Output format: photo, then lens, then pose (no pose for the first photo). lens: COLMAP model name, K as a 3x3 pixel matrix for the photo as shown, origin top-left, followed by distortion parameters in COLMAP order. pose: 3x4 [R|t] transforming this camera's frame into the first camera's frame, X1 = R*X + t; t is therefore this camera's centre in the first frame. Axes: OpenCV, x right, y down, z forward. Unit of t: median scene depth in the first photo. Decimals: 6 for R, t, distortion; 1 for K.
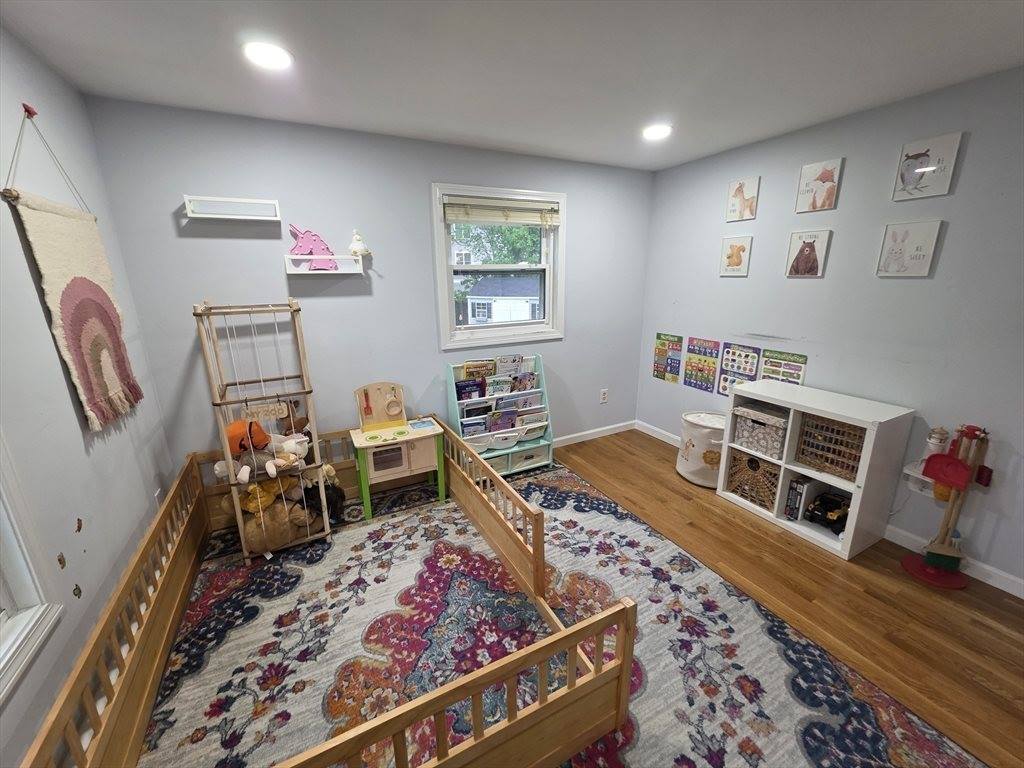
lens RADIAL K [[407.9, 0, 509.0], [0, 407.9, 383.6], [0, 0, 1]] dist [0.003417, -0.000208]
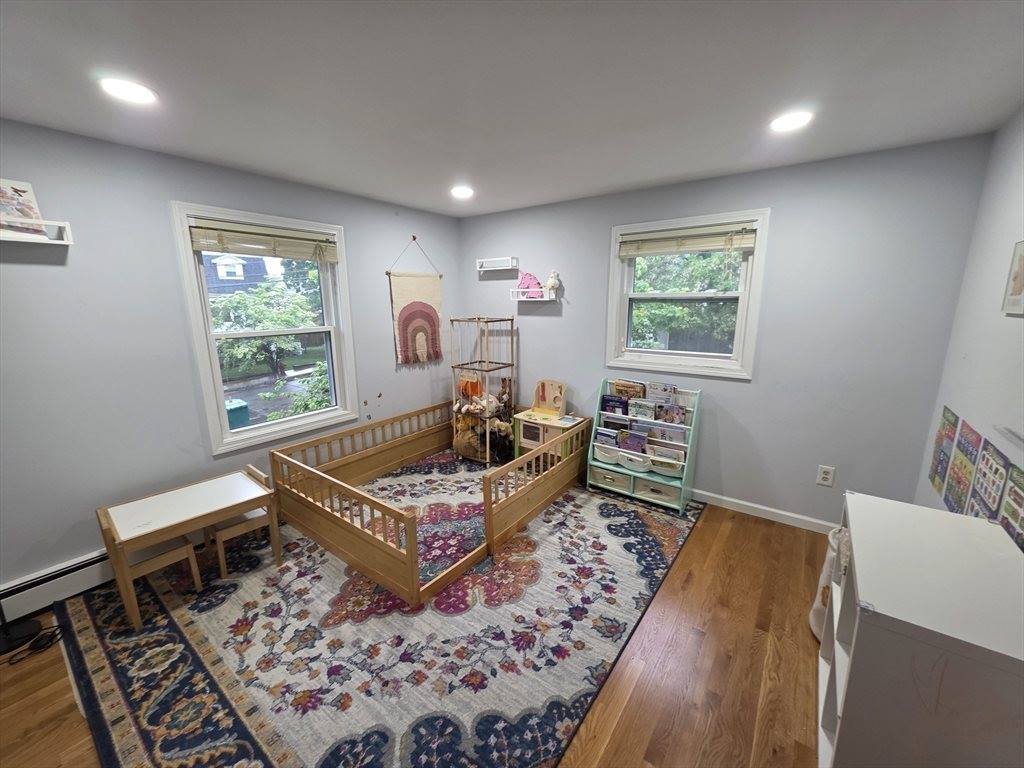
lens RADIAL K [[407.9, 0, 511.1], [0, 407.9, 383.7], [0, 0, 1]] dist [0.003417, -0.000208]
pose [[0.443018, 0.193524, -0.875376, 0.888989], [-0.235393, 0.967275, 0.094711, -0.095396], [0.865058, 0.164098, 0.474075, 0.267875]]
